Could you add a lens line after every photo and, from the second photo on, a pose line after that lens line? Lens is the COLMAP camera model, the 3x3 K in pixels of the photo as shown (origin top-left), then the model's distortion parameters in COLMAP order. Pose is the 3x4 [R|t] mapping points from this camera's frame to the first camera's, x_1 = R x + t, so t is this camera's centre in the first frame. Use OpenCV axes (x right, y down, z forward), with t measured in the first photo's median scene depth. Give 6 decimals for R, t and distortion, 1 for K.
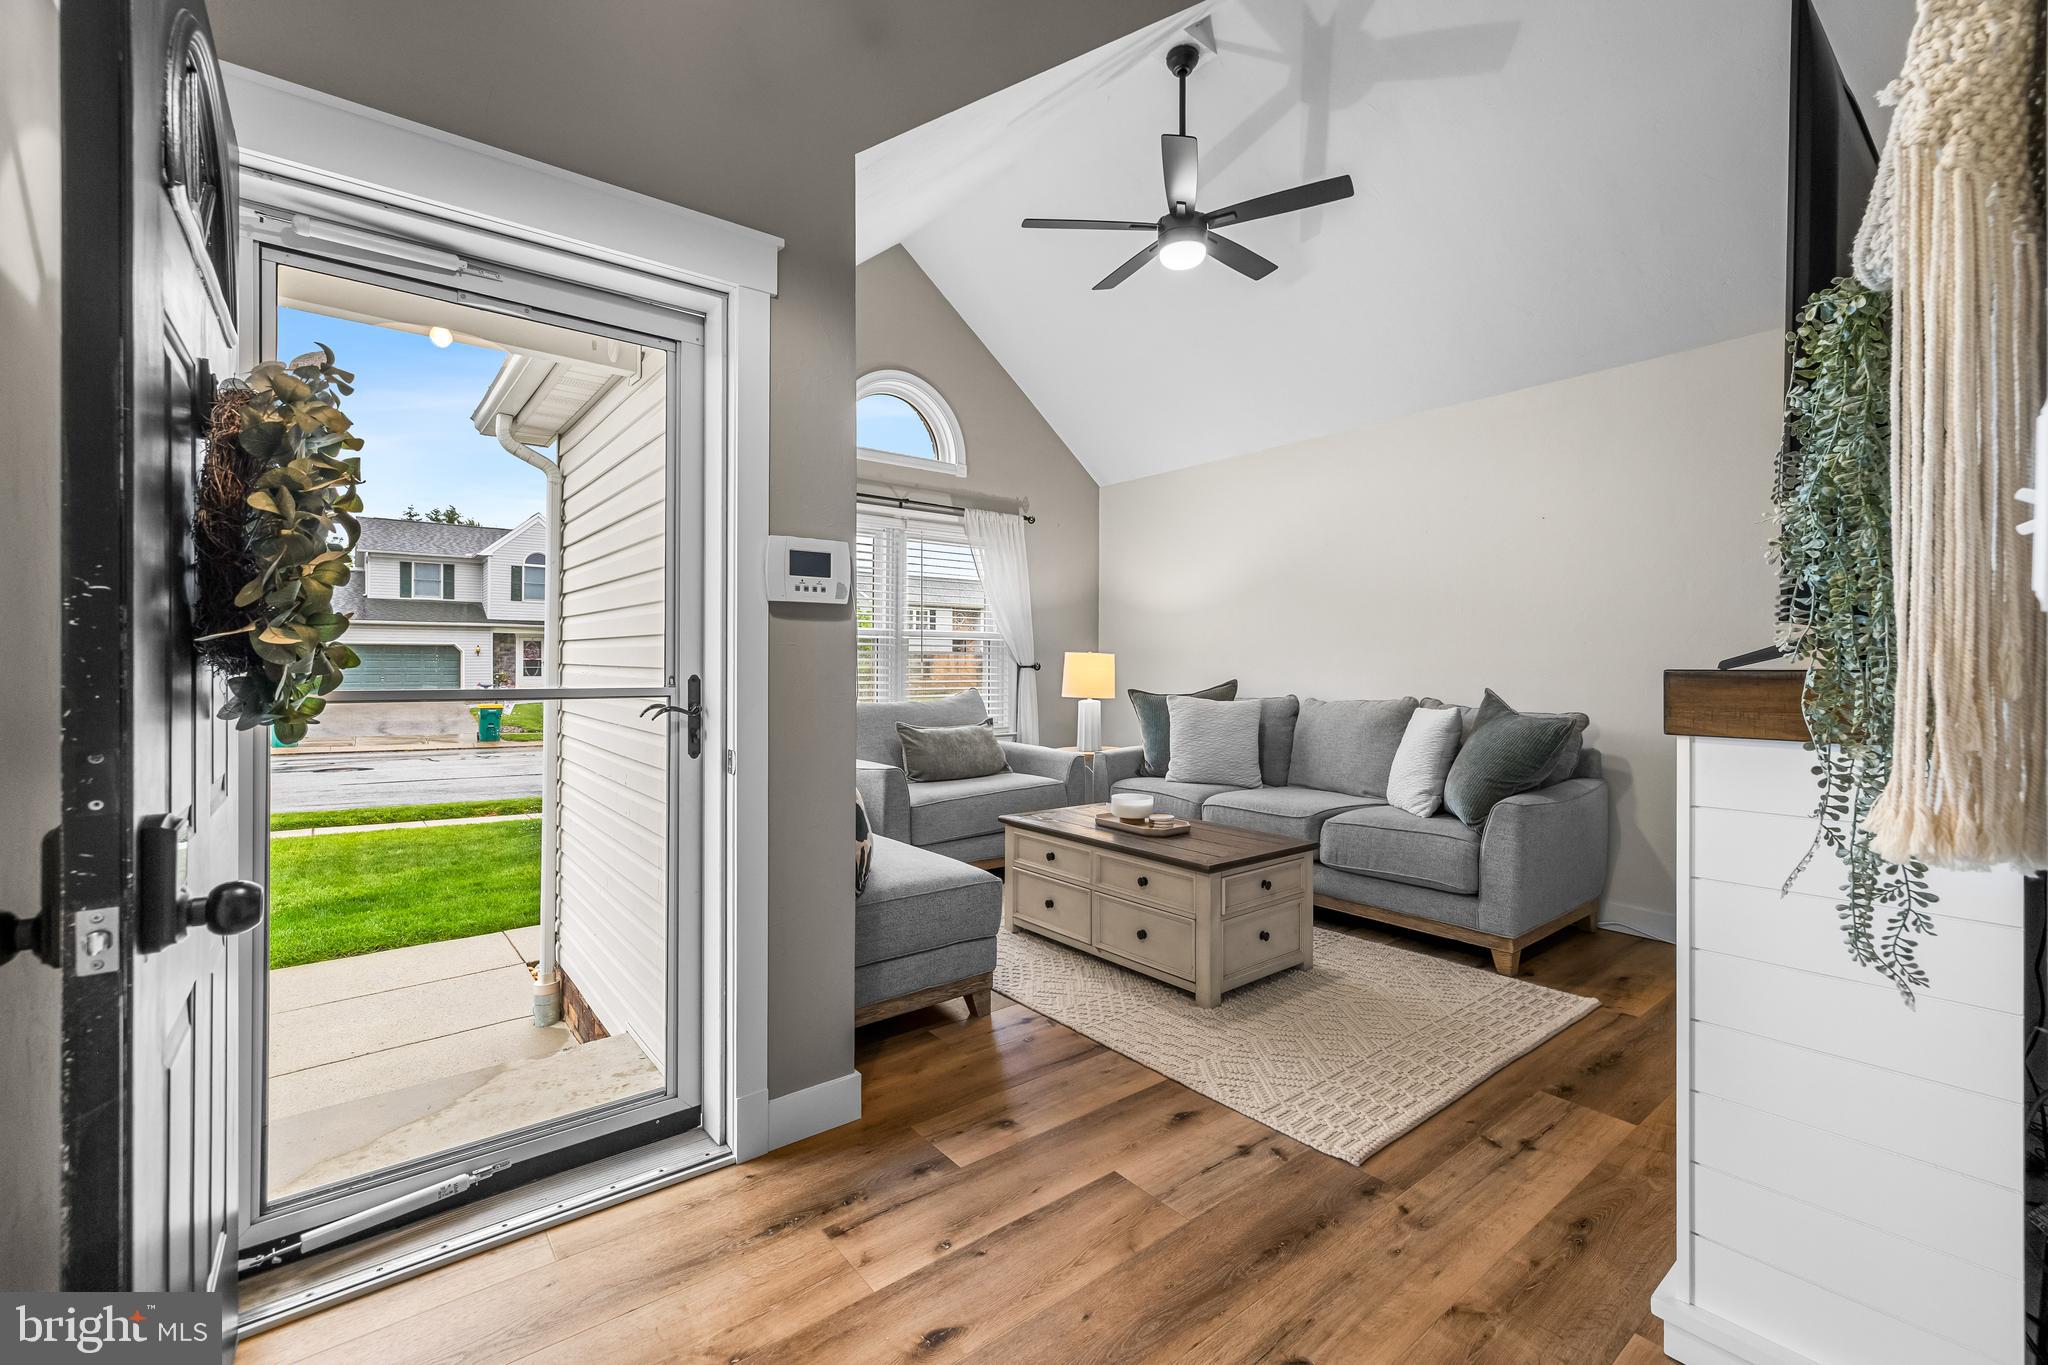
lens RADIAL K [[851.5, 0, 1029.4], [0, 851.5, 667.3], [0, 0, 1]] dist [0.000792, 0.000148]
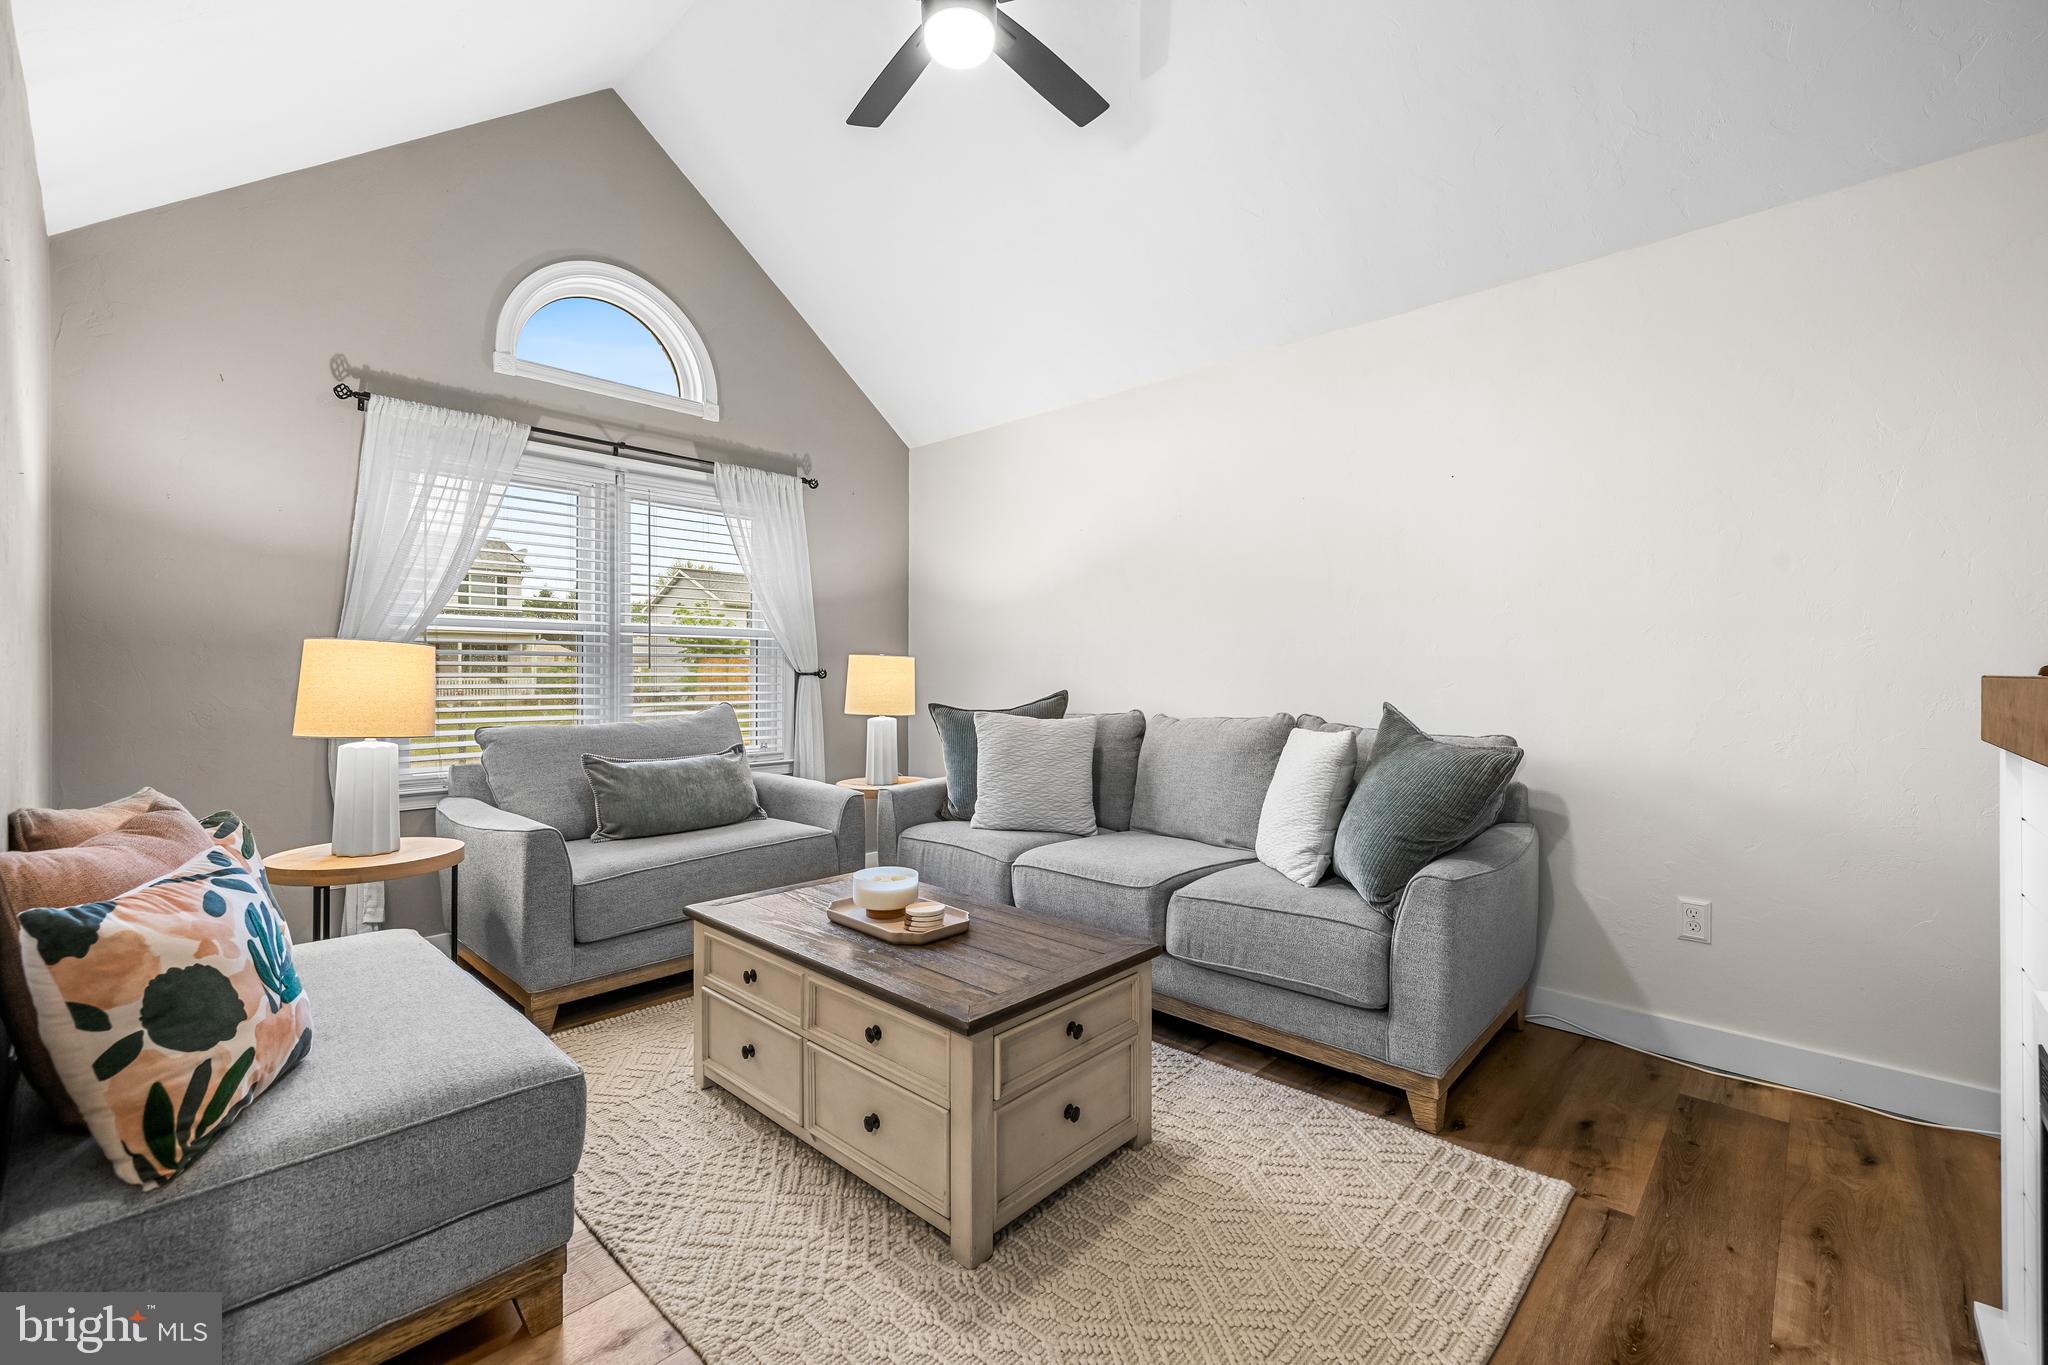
lens RADIAL K [[851.5, 0, 1019.6], [0, 851.5, 680.2], [0, 0, 1]] dist [0.000792, 0.000148]
pose [[0.990366, -0.002738, 0.138447, 0.126742], [0.001660, 0.999967, 0.007898, -0.001144], [-0.138464, -0.007593, 0.990338, 0.327888]]
